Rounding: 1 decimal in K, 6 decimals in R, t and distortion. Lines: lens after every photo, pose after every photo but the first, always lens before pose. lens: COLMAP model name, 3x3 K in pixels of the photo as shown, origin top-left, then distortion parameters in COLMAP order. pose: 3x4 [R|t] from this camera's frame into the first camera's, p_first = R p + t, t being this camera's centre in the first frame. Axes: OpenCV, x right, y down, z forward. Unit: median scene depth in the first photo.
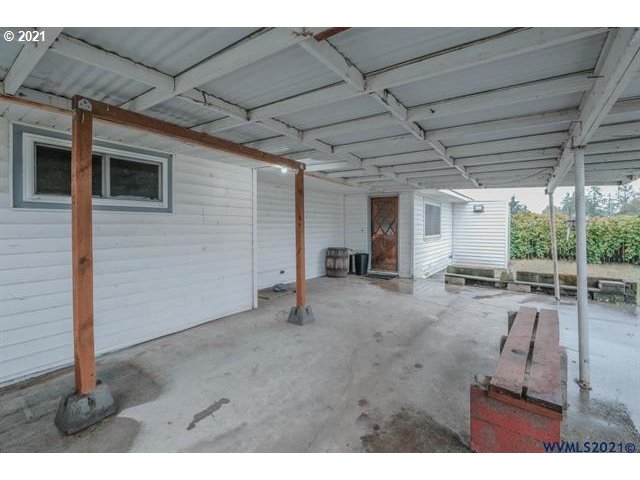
lens RADIAL K [[312.7, 0, 330.2], [0, 312.7, 229.1], [0, 0, 1]] dist [-0.002644, -0.000175]
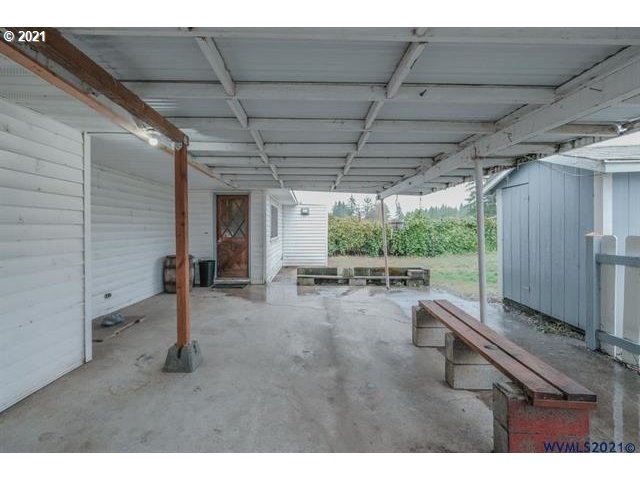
lens RADIAL K [[312.7, 0, 330.2], [0, 312.7, 229.1], [0, 0, 1]] dist [-0.002644, -0.000175]
pose [[0.818367, -0.006208, 0.574663, -0.118419], [0.010686, 0.999933, -0.004416, 0.001098], [-0.574597, 0.009755, 0.818378, 0.132967]]
